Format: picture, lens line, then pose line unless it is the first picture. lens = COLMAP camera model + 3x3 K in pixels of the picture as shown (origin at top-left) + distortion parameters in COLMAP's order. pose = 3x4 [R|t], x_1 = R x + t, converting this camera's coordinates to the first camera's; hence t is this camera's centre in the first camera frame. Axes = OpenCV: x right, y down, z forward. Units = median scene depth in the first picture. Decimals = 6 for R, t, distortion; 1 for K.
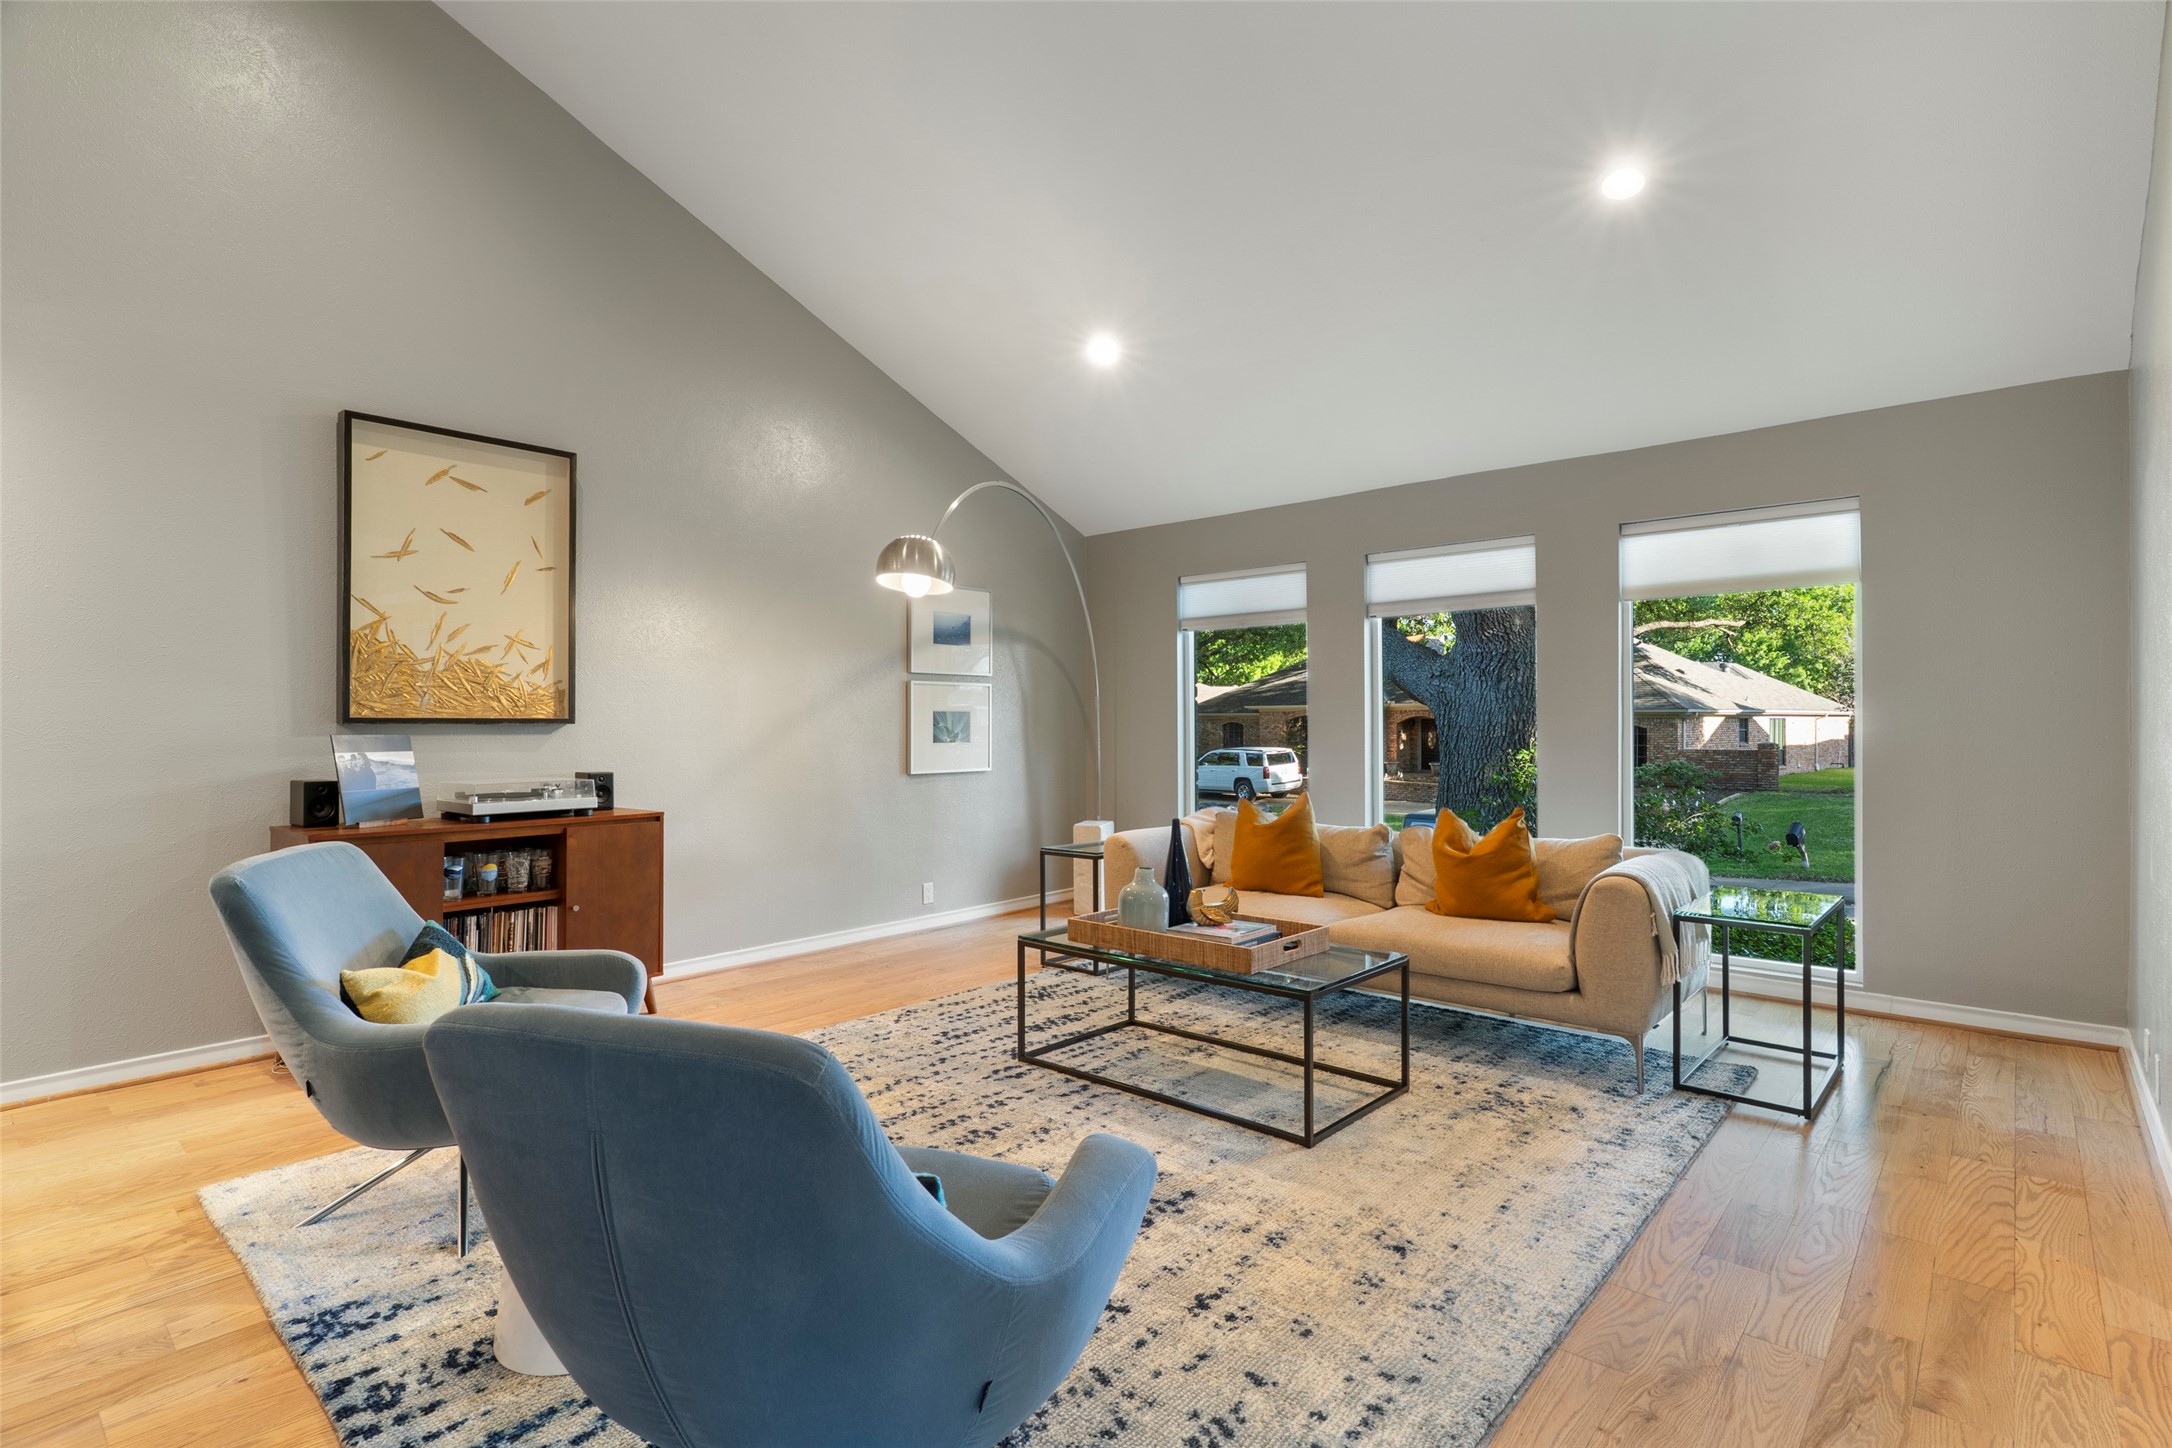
lens RADIAL K [[1052.1, 0, 1071.6], [0, 1052.1, 737.0], [0, 0, 1]] dist [-0.004769, -0.000351]
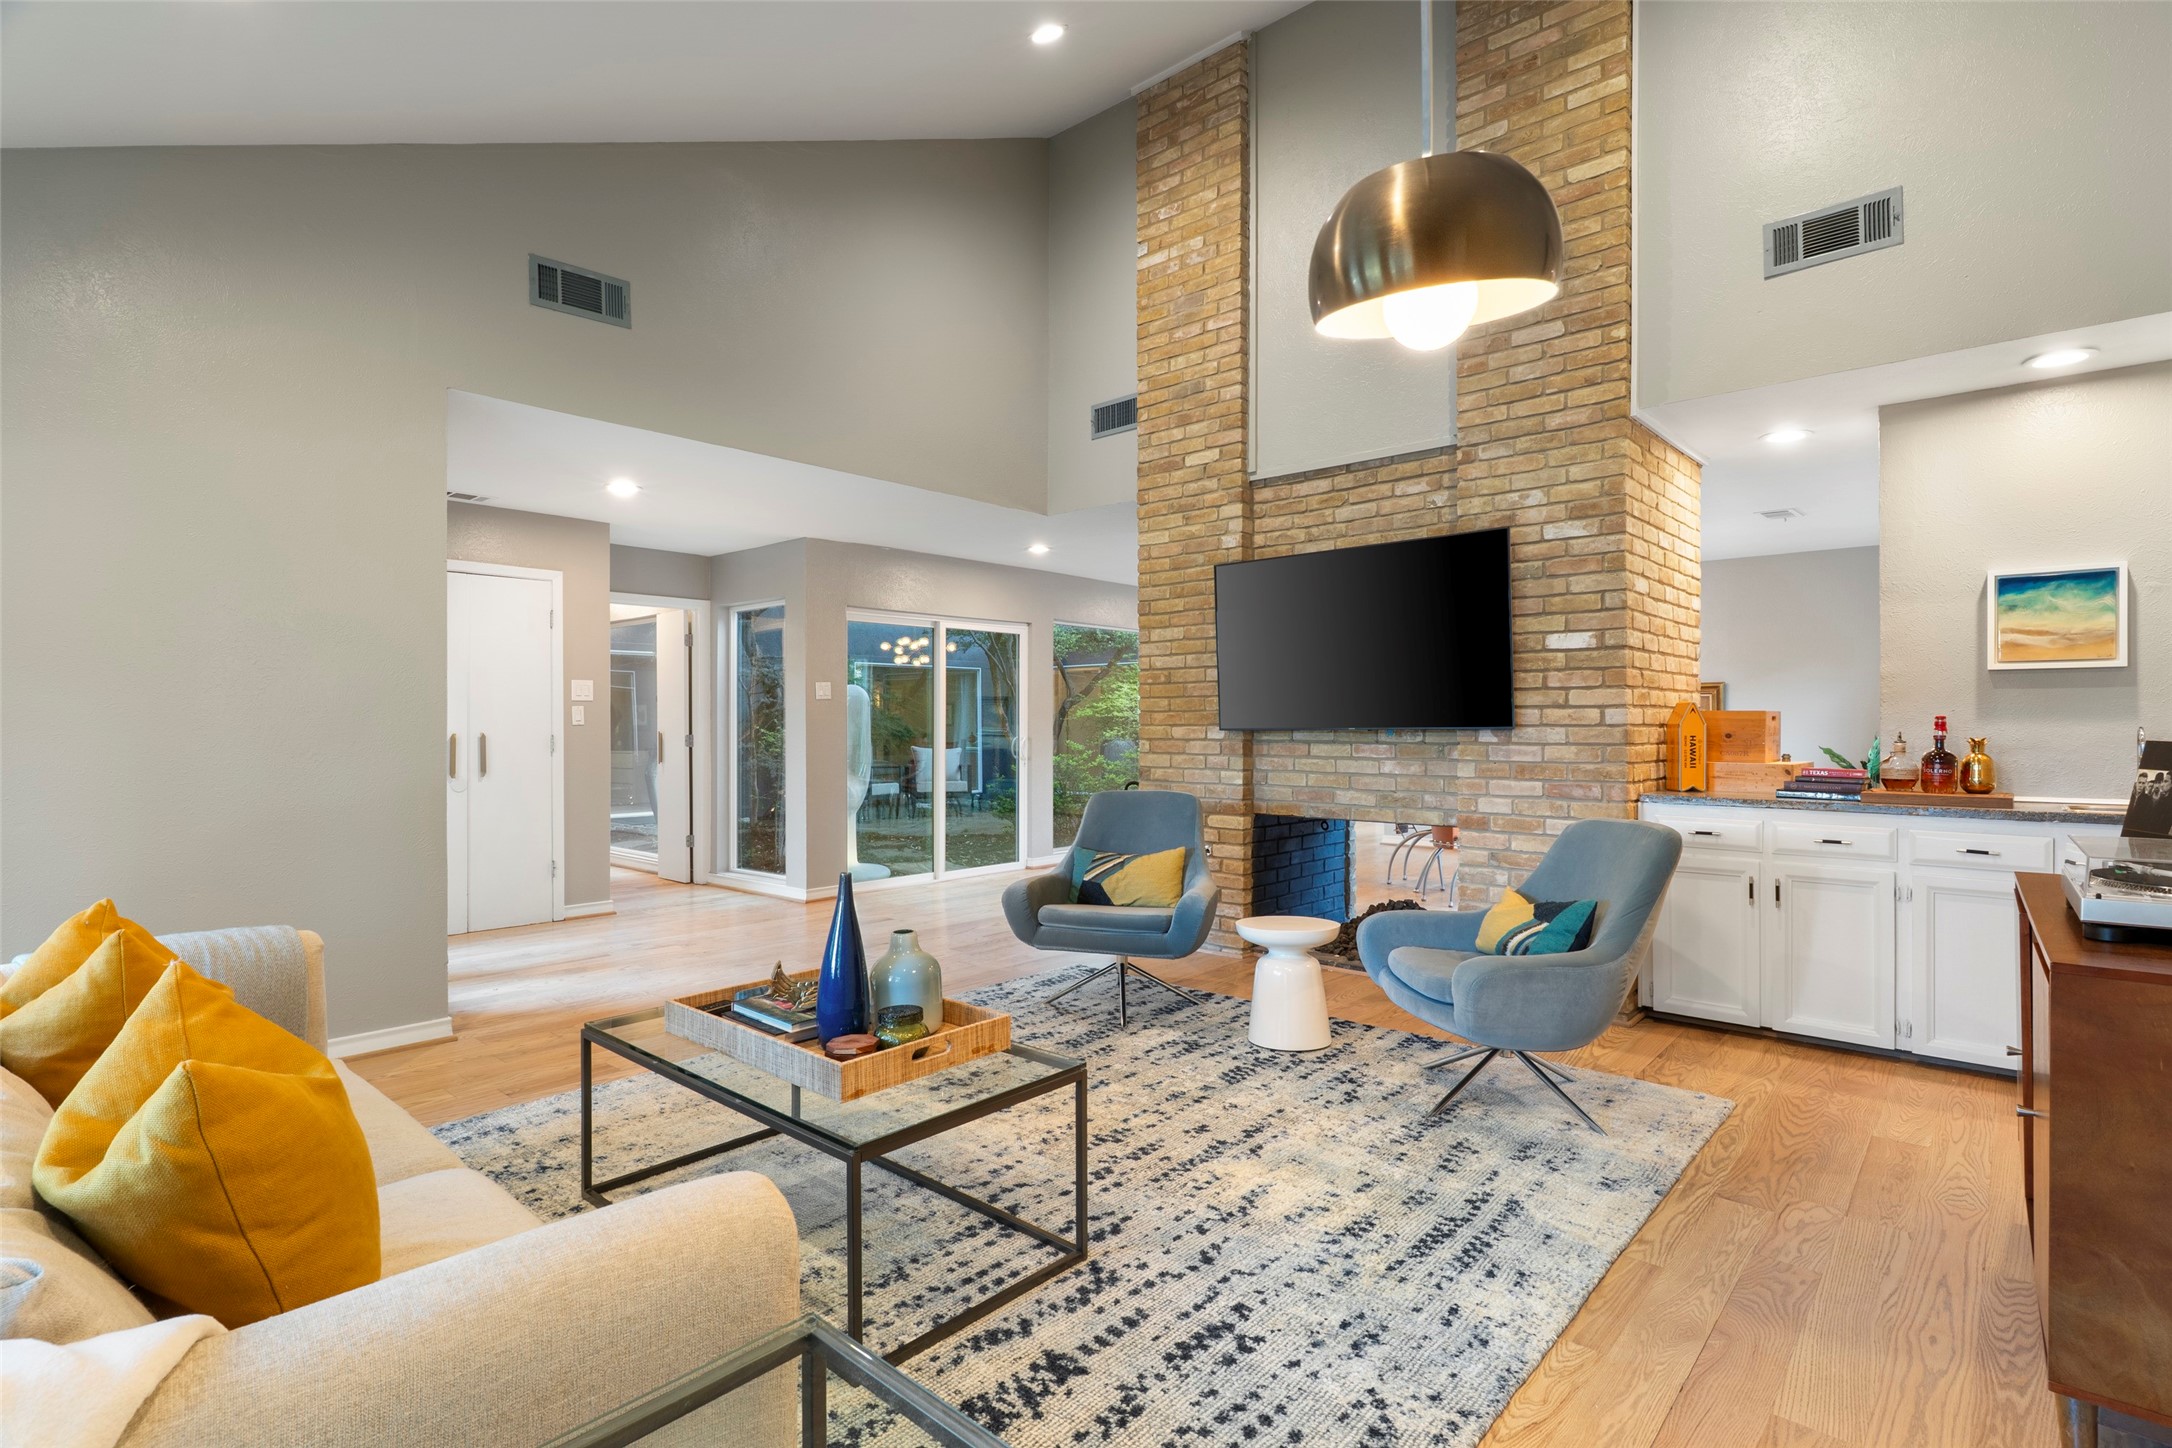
lens RADIAL K [[1052.1, 0, 1071.6], [0, 1052.1, 737.0], [0, 0, 1]] dist [-0.004769, -0.000351]
pose [[-0.999983, 0.005335, 0.002461, -0.045916], [0.005406, 0.999544, 0.029714, -0.027107], [-0.002301, 0.029726, -0.999555, 1.671433]]
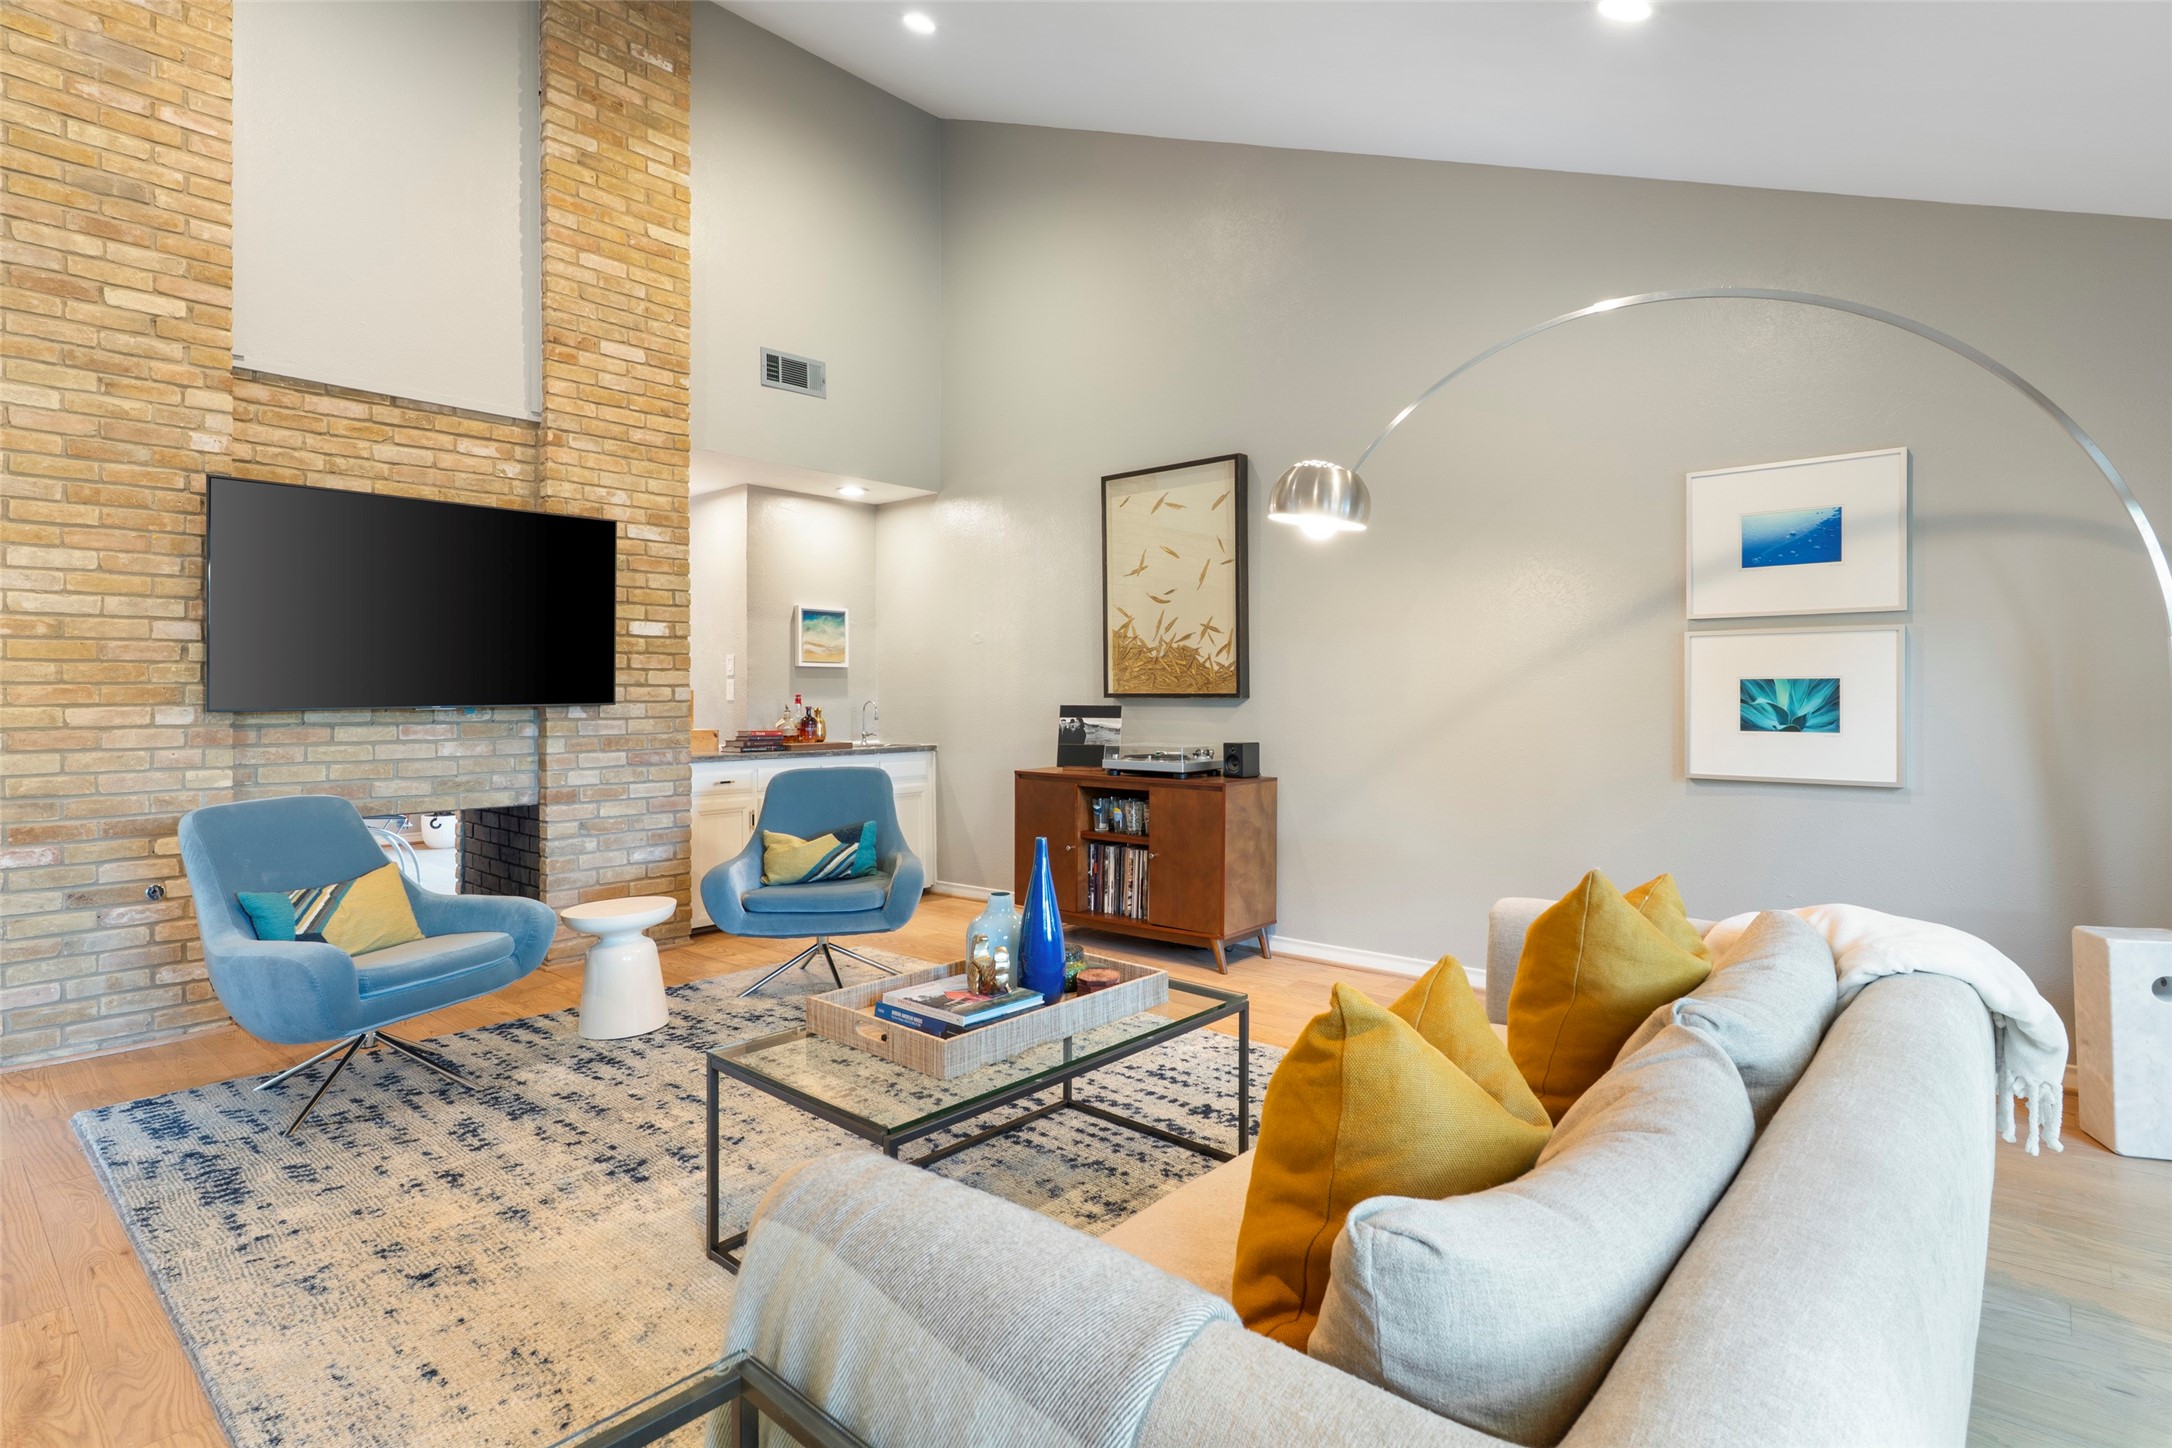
lens RADIAL K [[1074.7, 0, 1073.7], [0, 1074.7, 716.1], [0, 0, 1]] dist [-0.002758, 0.000176]
pose [[0.004818, 0.021673, -0.999754, 0.818046], [-0.011711, 0.999698, 0.021615, -0.019816], [0.999920, 0.011604, 0.005070, 1.025306]]
